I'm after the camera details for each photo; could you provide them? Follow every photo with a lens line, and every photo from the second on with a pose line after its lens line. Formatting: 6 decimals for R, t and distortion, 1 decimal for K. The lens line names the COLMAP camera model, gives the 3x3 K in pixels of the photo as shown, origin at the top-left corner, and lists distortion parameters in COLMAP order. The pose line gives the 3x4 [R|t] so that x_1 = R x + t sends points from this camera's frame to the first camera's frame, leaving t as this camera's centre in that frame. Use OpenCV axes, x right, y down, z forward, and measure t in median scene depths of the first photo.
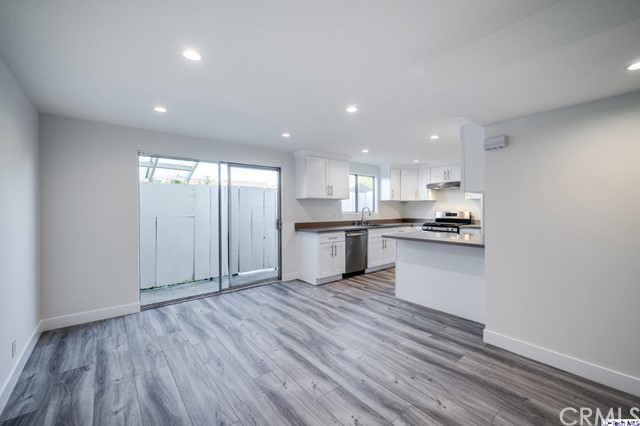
lens RADIAL K [[264.0, 0, 321.6], [0, 264.0, 208.6], [0, 0, 1]] dist [-0.000237, -0.000070]
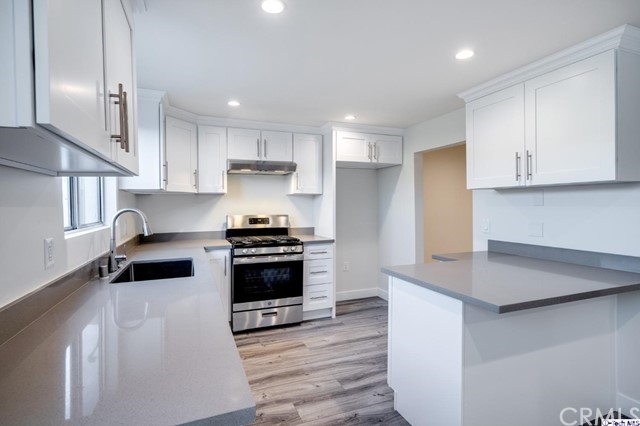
lens RADIAL K [[324.6, 0, 320.9], [0, 324.6, 210.2], [0, 0, 1]] dist [-0.000986, -0.000204]
pose [[0.304128, -0.013646, 0.952533, -0.130467], [0.003590, 0.999907, 0.013178, -0.009716], [-0.952624, -0.000588, 0.304149, 0.790466]]
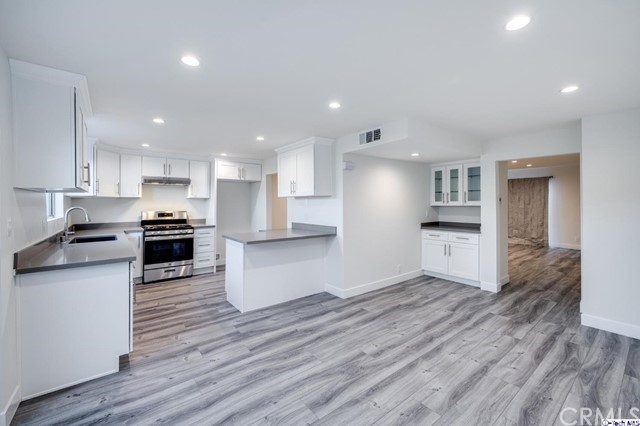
lens RADIAL K [[269.4, 0, 327.6], [0, 269.4, 201.8], [0, 0, 1]] dist [-0.002741, -0.000177]
pose [[0.014012, 0.009549, 0.999856, -0.448674], [0.003804, 0.999947, -0.009603, -0.011649], [-0.999895, 0.003938, 0.013975, 0.537052]]
